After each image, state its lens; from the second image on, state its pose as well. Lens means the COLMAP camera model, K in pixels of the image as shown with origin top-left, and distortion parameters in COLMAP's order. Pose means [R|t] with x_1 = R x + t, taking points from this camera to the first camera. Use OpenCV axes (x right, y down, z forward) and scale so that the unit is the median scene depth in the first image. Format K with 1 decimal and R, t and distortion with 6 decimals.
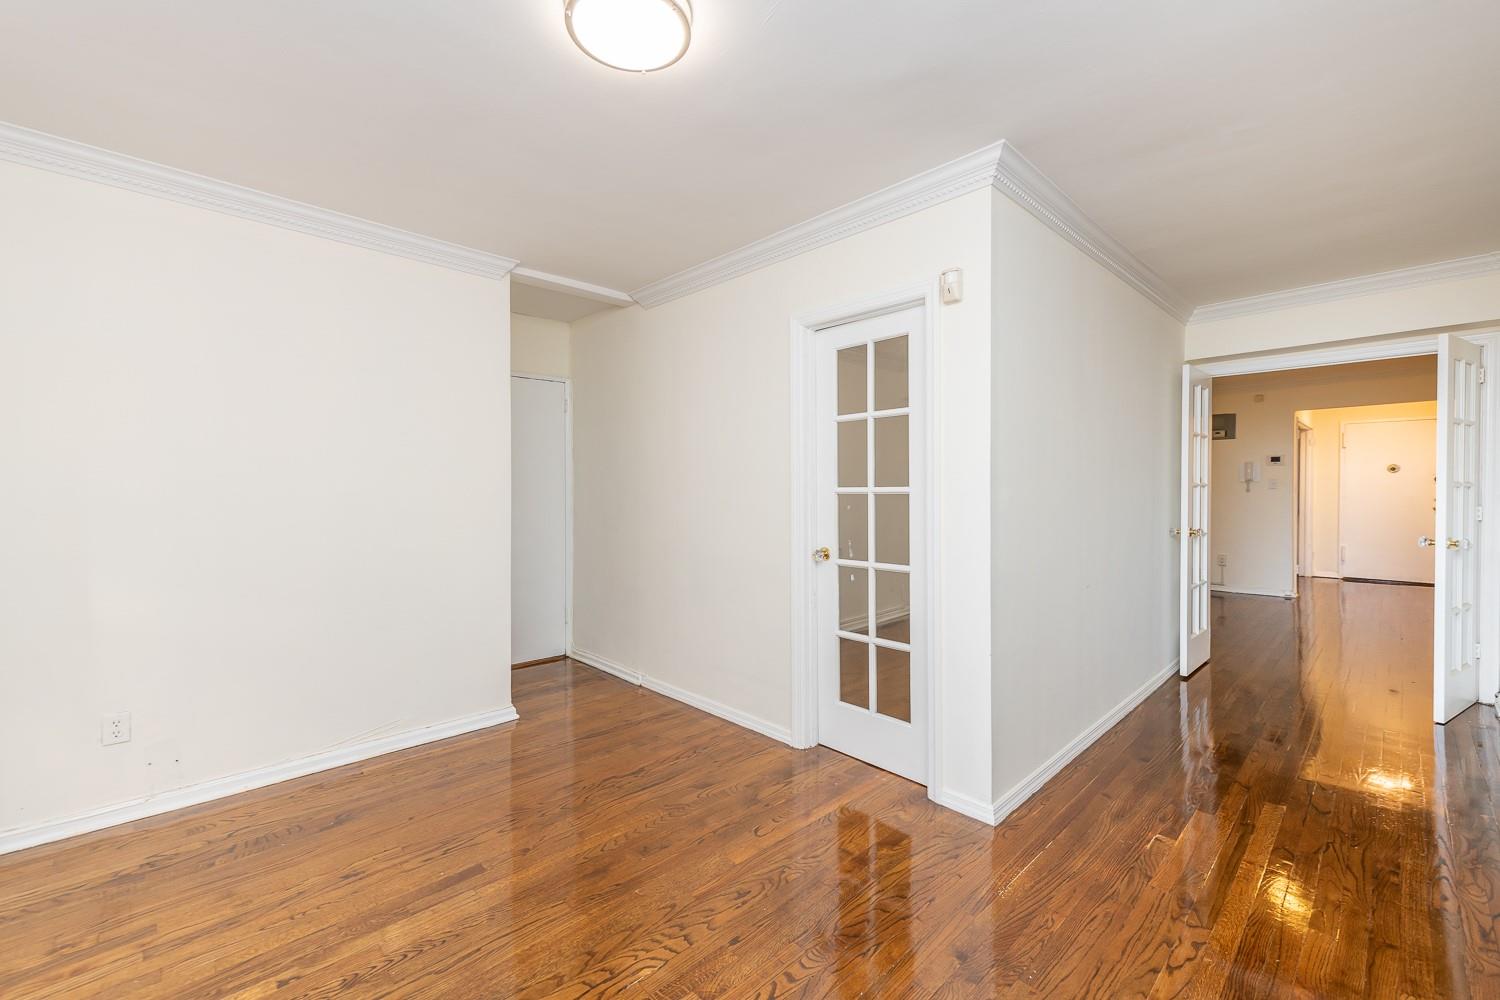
lens RADIAL K [[607.5, 0, 750.0], [0, 607.5, 500.0], [0, 0, 1]] dist [0.001227, -0.000339]
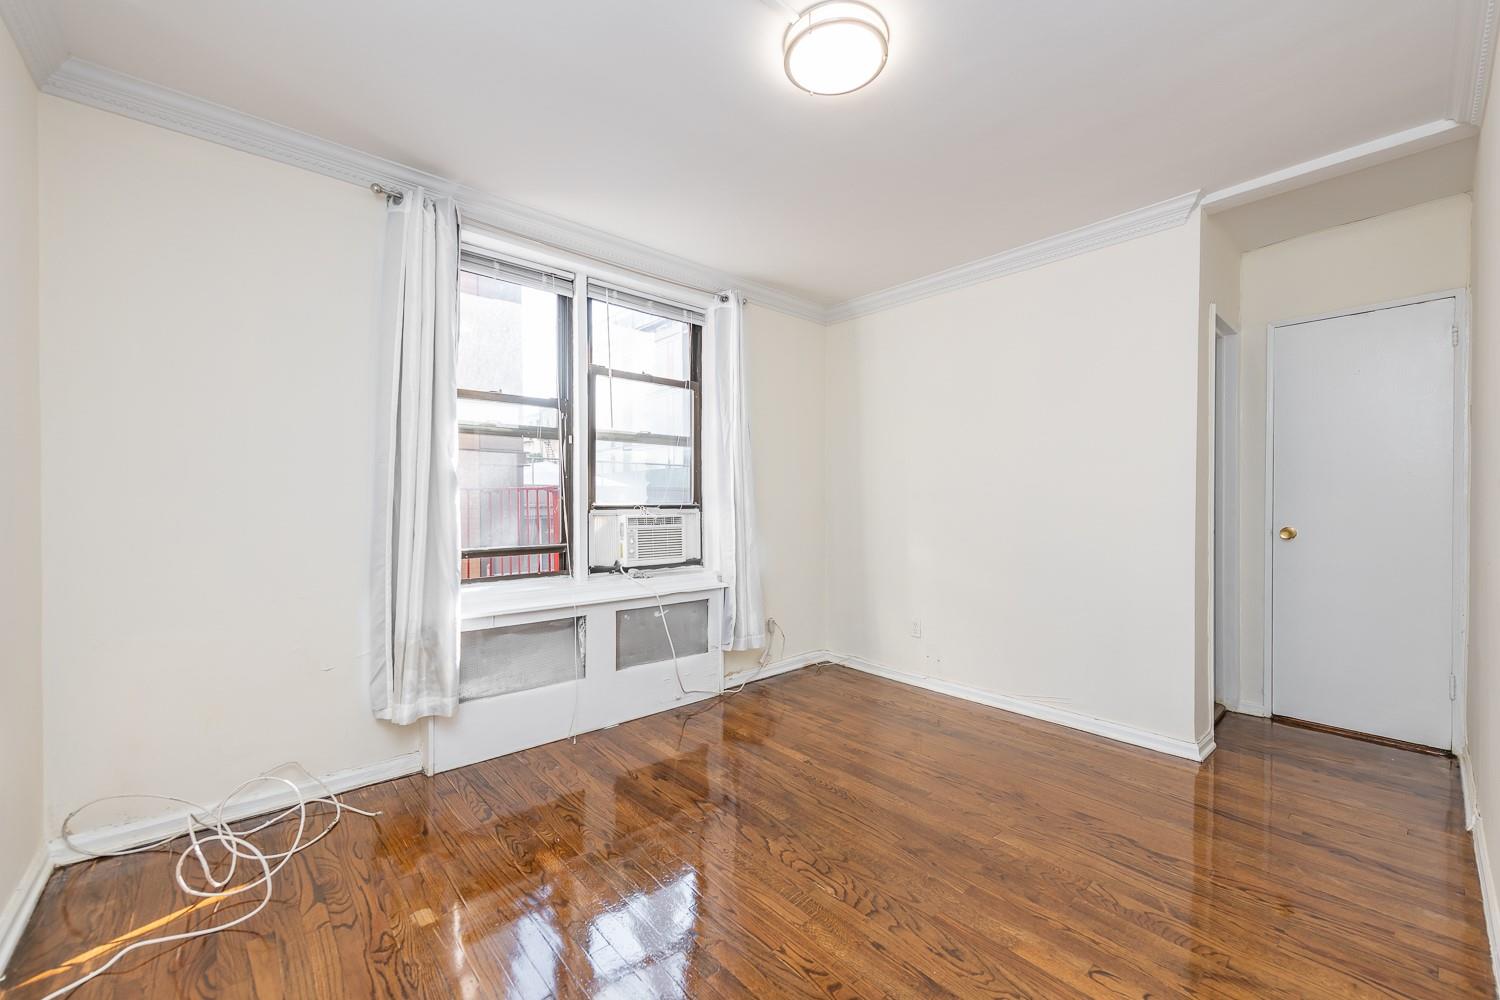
lens RADIAL K [[595.2, 0, 750.0], [0, 595.2, 500.0], [0, 0, 1]] dist [0.000308, -0.000122]
pose [[-0.037284, -0.000689, -0.999304, 0.597156], [-0.019050, 0.999819, 0.000021, 0.015479], [0.999123, 0.019037, -0.037291, 0.529634]]
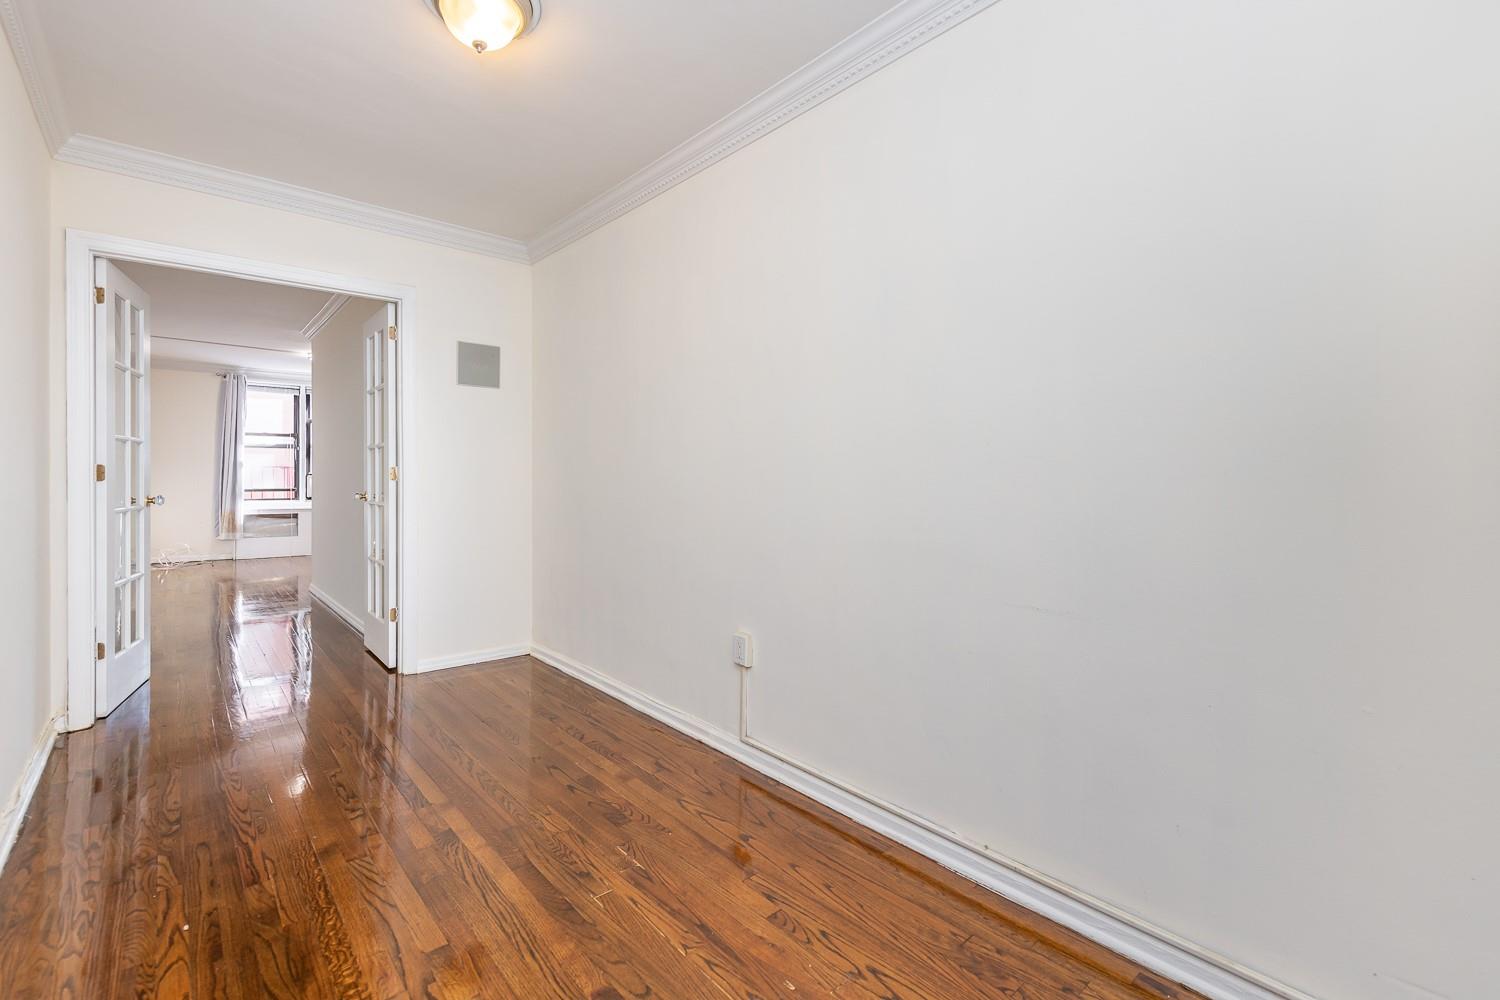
lens RADIAL K [[607.5, 0, 750.0], [0, 607.5, 500.0], [0, 0, 1]] dist [0.001227, -0.000339]
pose [[-0.013401, 0.024937, -0.999599, 1.379057], [-0.019662, 0.999489, 0.025198, 0.026711], [0.999717, 0.019992, -0.012903, 1.318555]]
